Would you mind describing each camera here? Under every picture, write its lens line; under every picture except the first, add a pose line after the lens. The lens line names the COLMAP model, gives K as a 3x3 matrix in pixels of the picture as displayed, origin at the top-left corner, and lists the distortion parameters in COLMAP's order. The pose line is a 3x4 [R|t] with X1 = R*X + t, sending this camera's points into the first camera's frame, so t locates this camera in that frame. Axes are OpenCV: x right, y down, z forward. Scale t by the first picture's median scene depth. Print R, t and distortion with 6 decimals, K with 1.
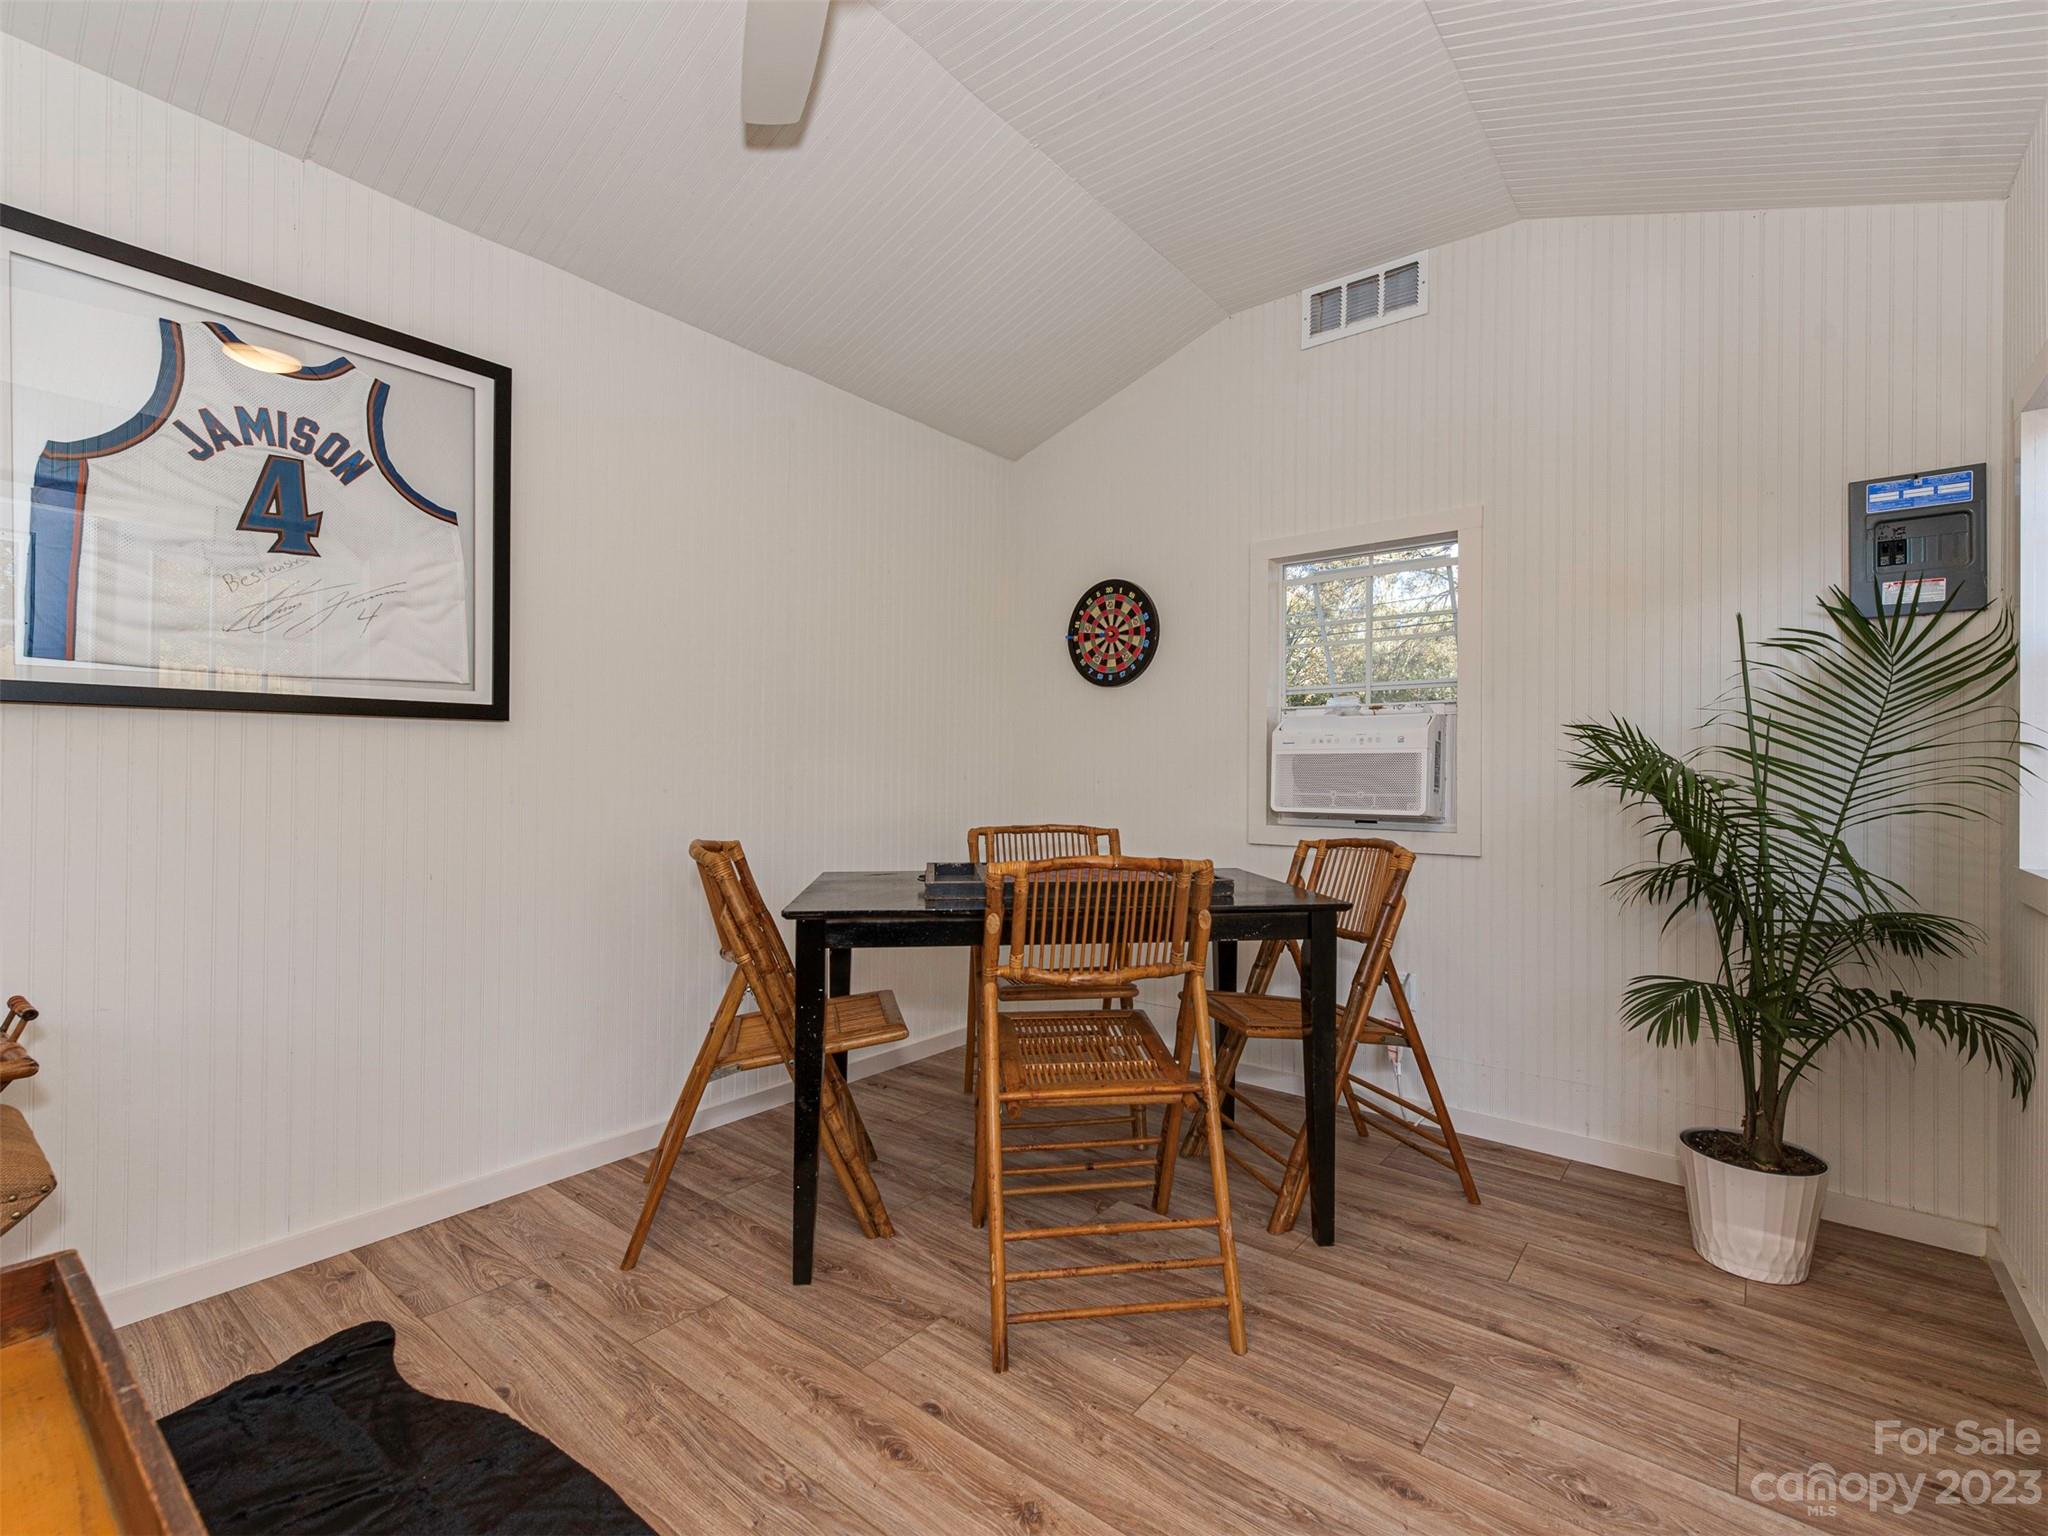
lens RADIAL K [[885.0, 0, 1025.3], [0, 885.0, 771.6], [0, 0, 1]] dist [0.003489, 0.000513]
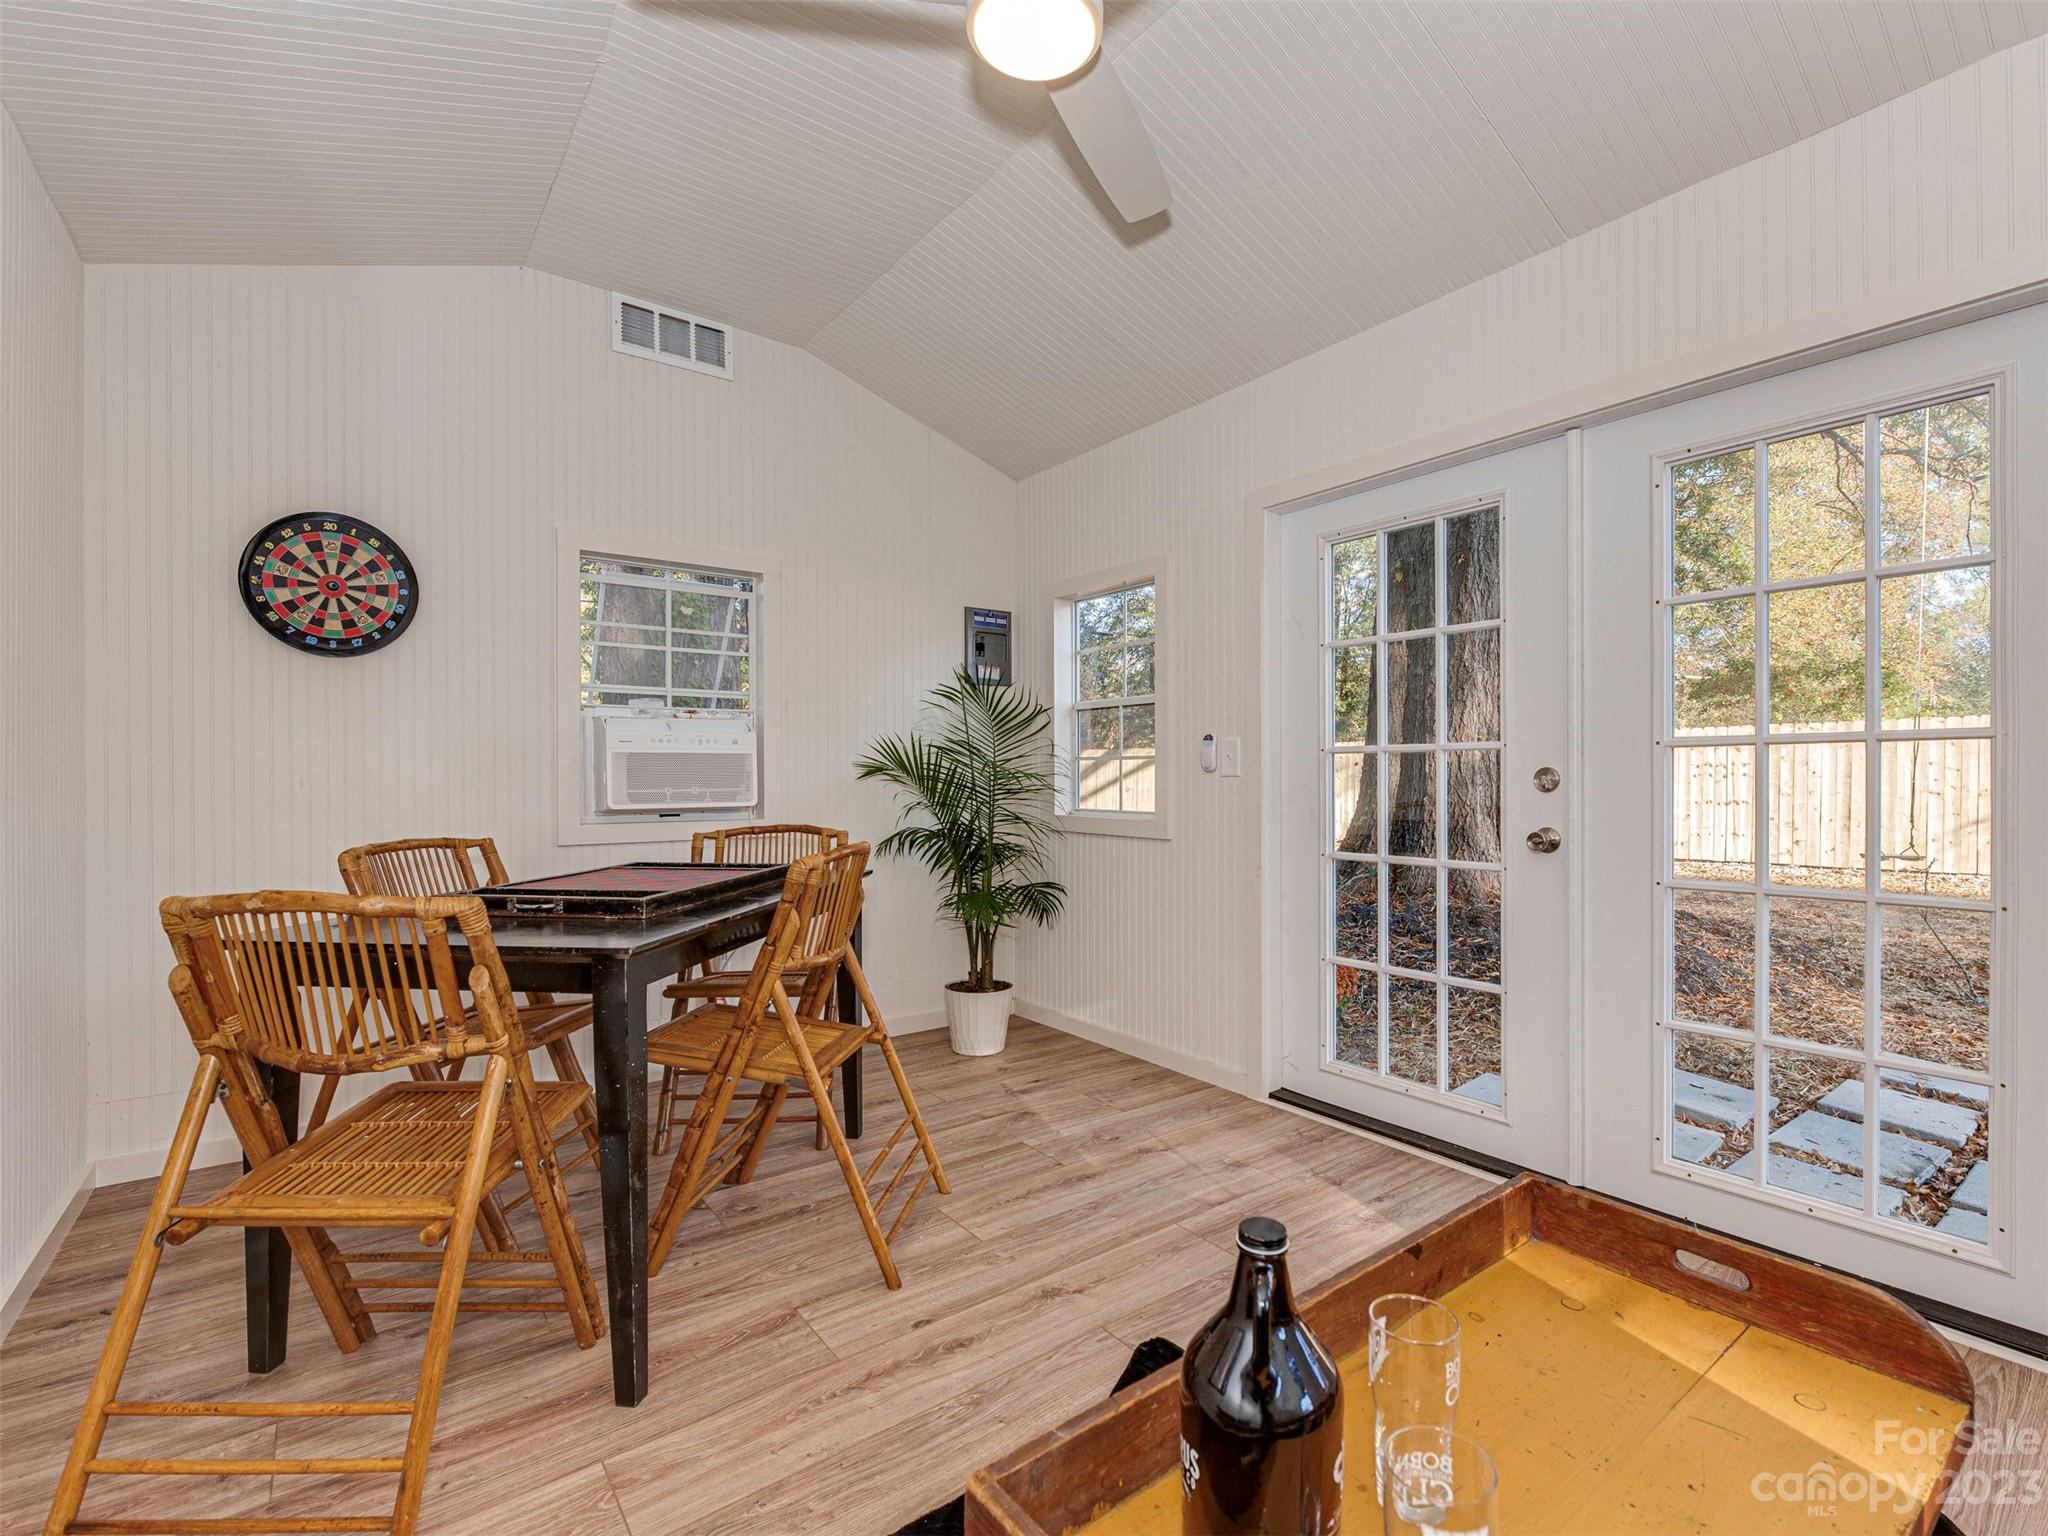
lens RADIAL K [[938.8, 0, 1024.4], [0, 938.8, 772.0], [0, 0, 1]] dist [-0.002140, 0.000038]
pose [[0.280190, -0.008610, 0.959906, -0.601234], [-0.002869, 0.999948, 0.009807, -0.008604], [-0.959940, -0.005502, 0.280151, 0.256009]]
